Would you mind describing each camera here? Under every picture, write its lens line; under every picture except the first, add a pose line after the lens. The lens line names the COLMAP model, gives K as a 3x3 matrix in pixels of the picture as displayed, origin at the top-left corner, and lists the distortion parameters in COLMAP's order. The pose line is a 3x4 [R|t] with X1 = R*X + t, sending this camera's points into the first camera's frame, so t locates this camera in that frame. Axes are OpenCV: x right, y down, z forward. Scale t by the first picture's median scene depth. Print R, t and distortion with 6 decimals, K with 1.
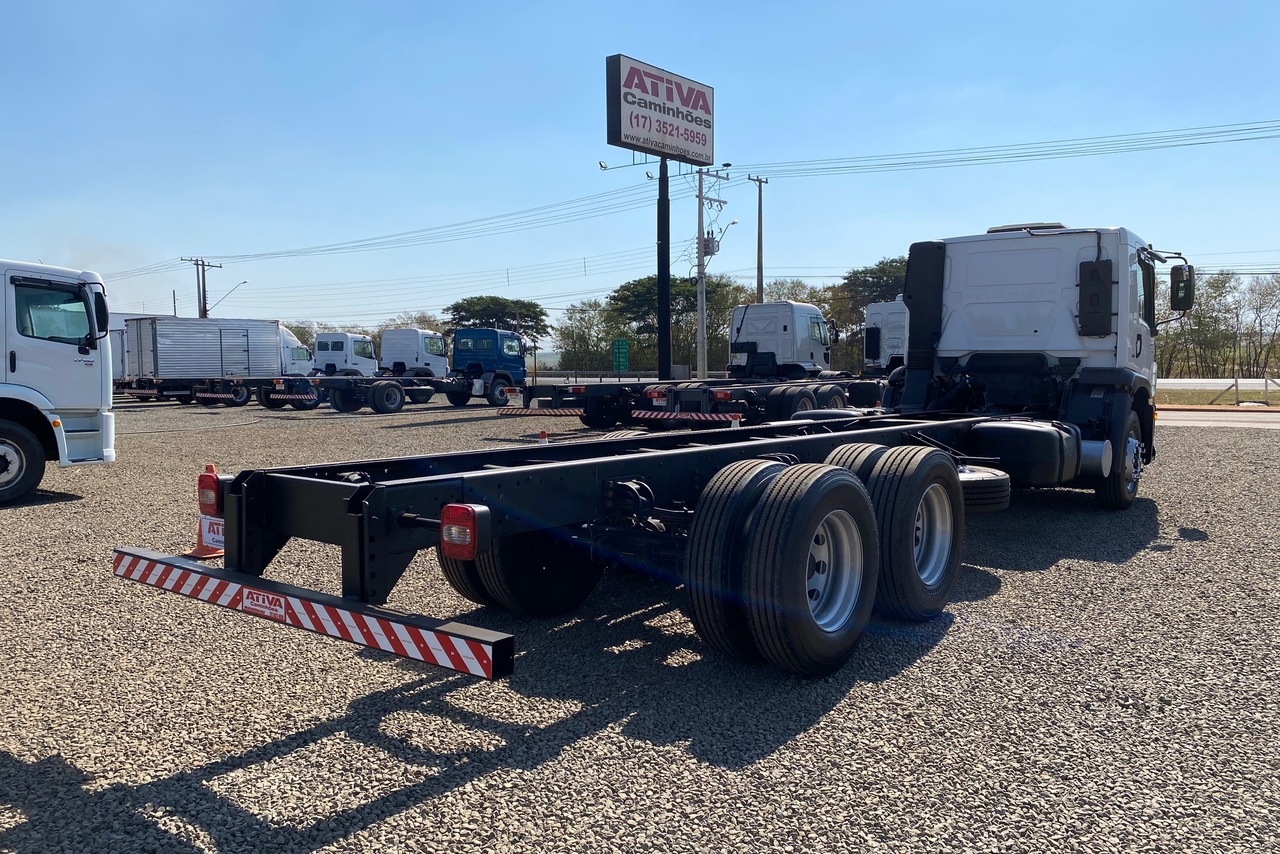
lens RADIAL K [[985.2, 0, 643.6], [0, 985.2, 424.8], [0, 0, 1]] dist [0.031268, -0.007912]
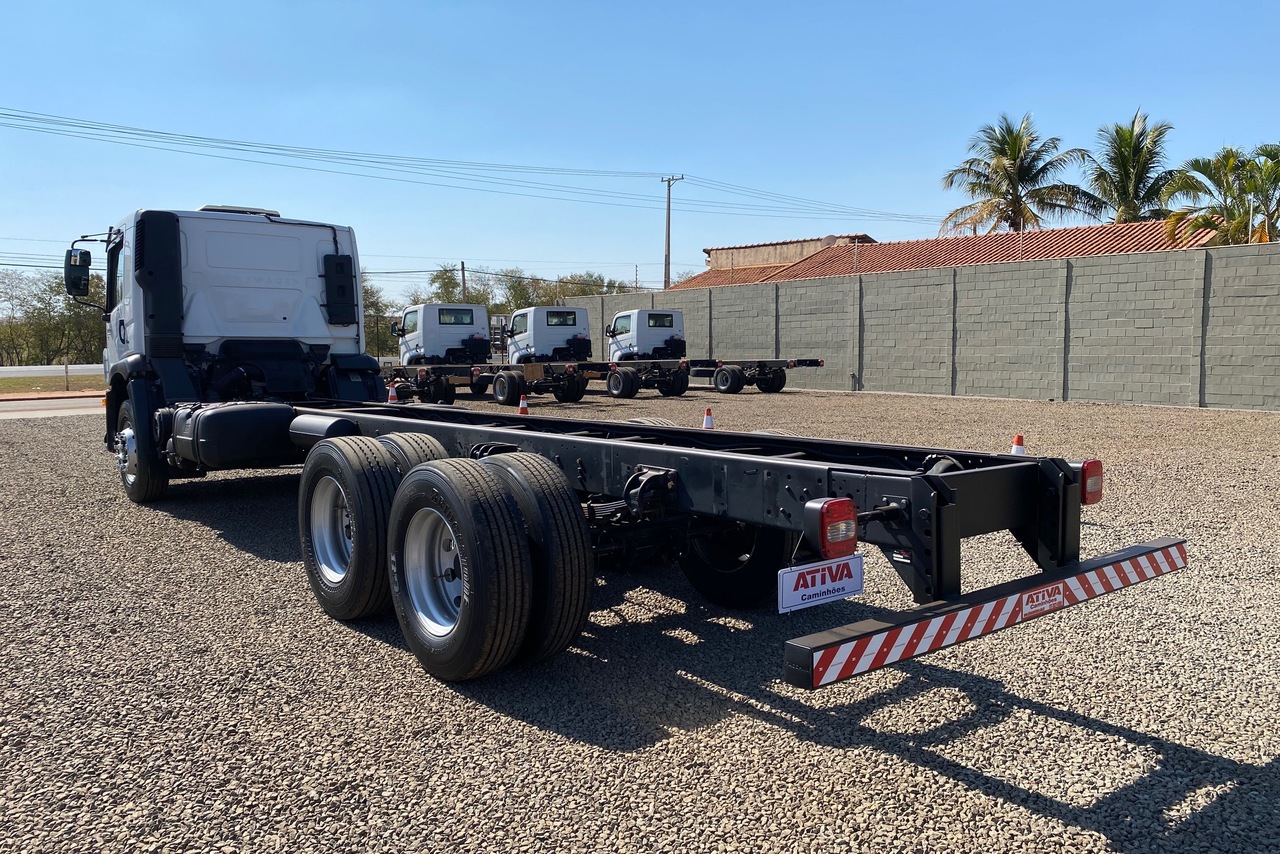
lens RADIAL K [[985.2, 0, 643.6], [0, 985.2, 424.8], [0, 0, 1]] dist [0.031268, -0.007912]
pose [[0.229964, -0.081689, 0.969765, -1.214942], [0.073797, 0.995066, 0.066321, -0.065309], [-0.970397, 0.056314, 0.234858, 1.014667]]
